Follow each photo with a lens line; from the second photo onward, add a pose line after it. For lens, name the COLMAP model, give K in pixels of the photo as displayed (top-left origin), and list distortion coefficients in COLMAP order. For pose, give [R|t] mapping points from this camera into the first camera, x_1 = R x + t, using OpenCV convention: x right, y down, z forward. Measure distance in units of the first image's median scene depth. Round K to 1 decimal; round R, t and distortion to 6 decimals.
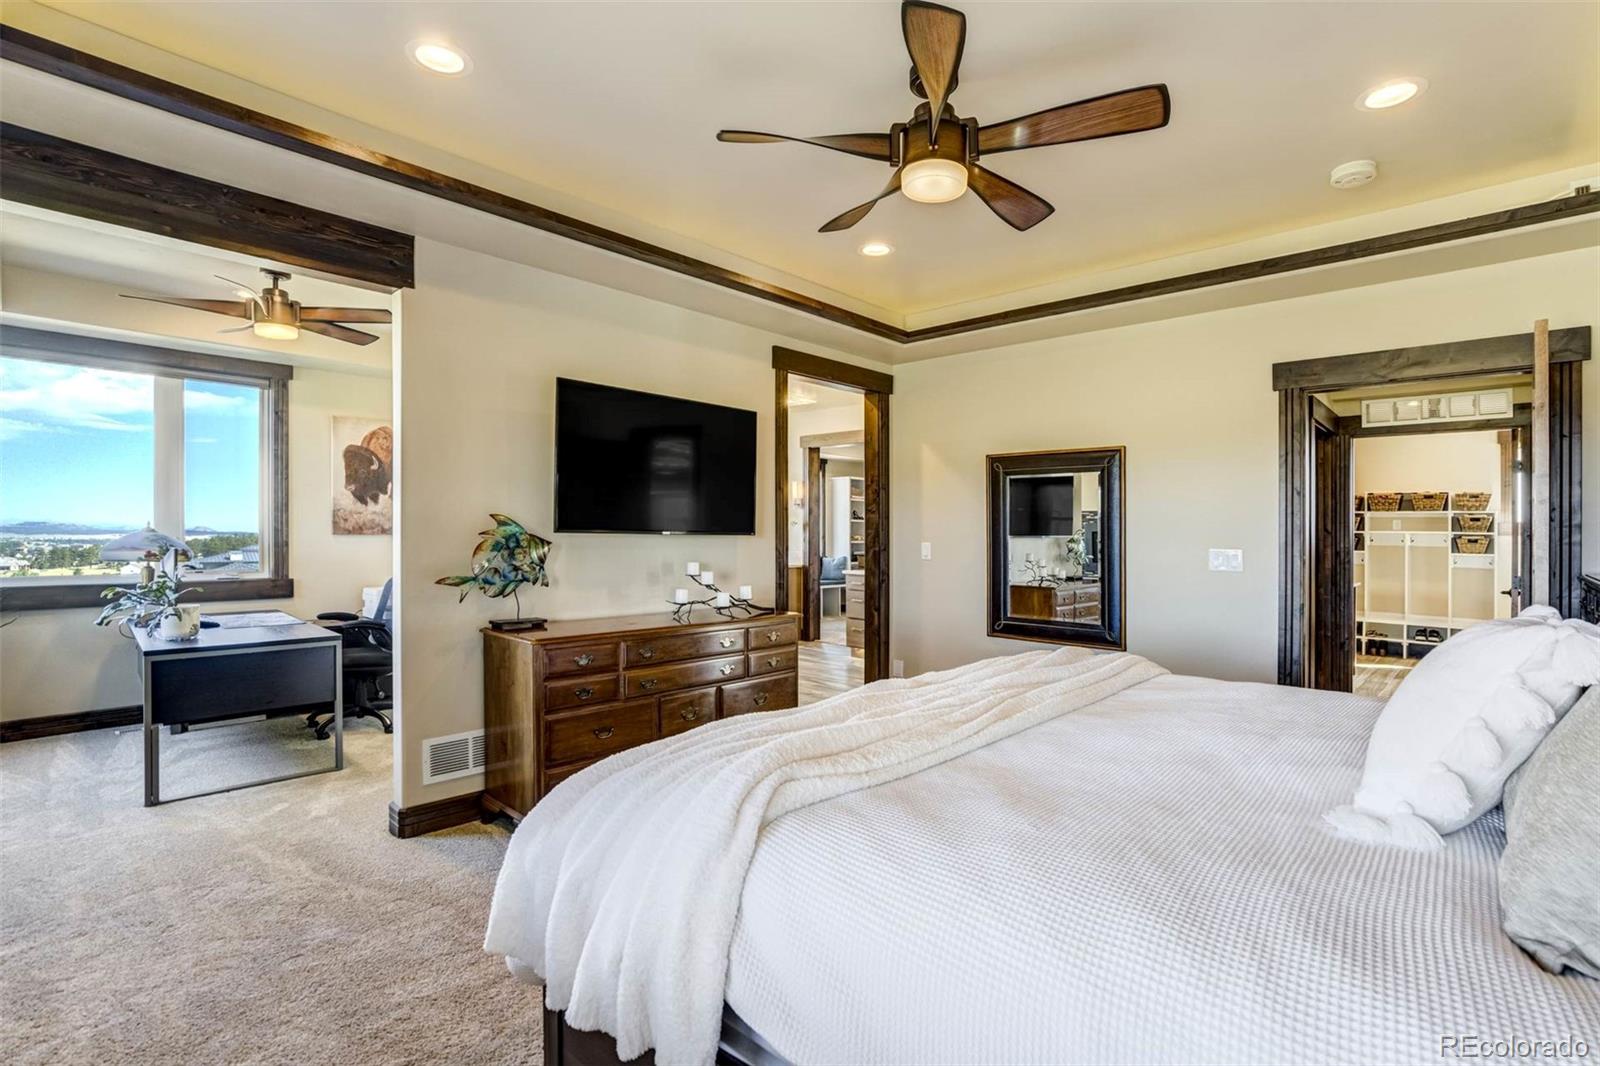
lens RADIAL K [[747.4, 0, 805.0], [0, 747.4, 534.8], [0, 0, 1]] dist [-0.045012, 0.021658]
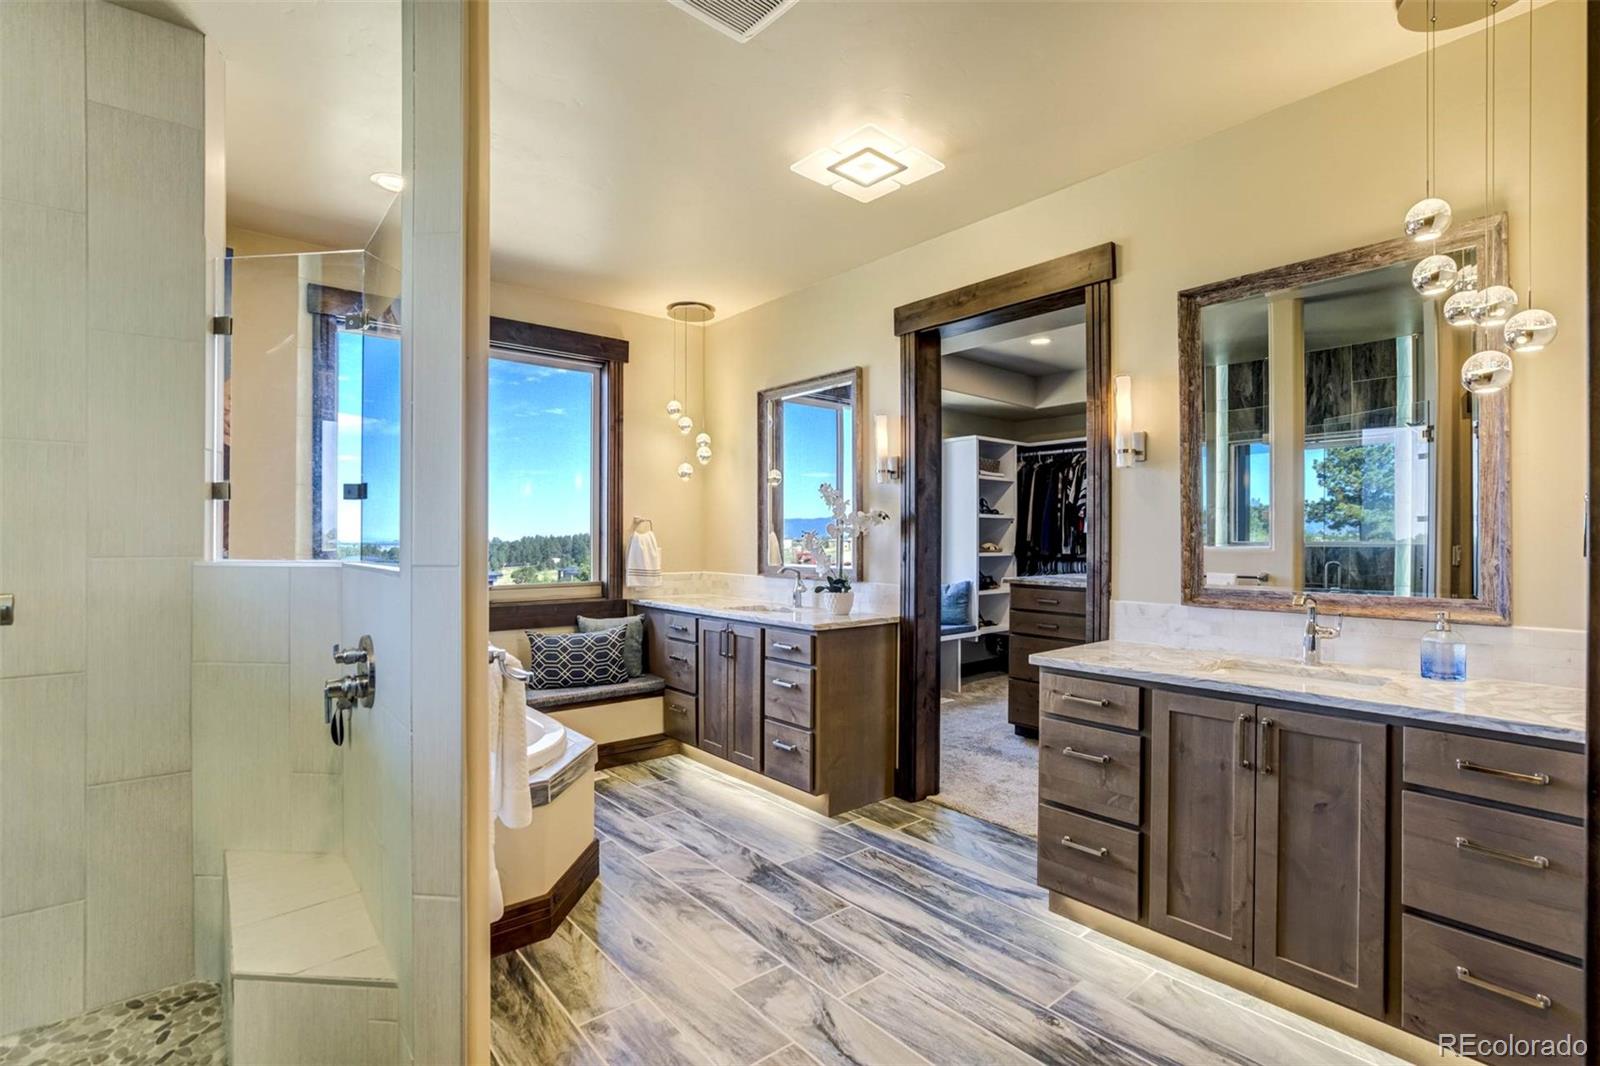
lens RADIAL K [[747.4, 0, 805.0], [0, 747.4, 534.8], [0, 0, 1]] dist [-0.045012, 0.021658]
pose [[0.994886, 0.003636, -0.100935, -0.022675], [-0.003921, 0.999989, -0.002630, -0.006939], [0.100924, 0.003012, 0.994890, 0.955568]]
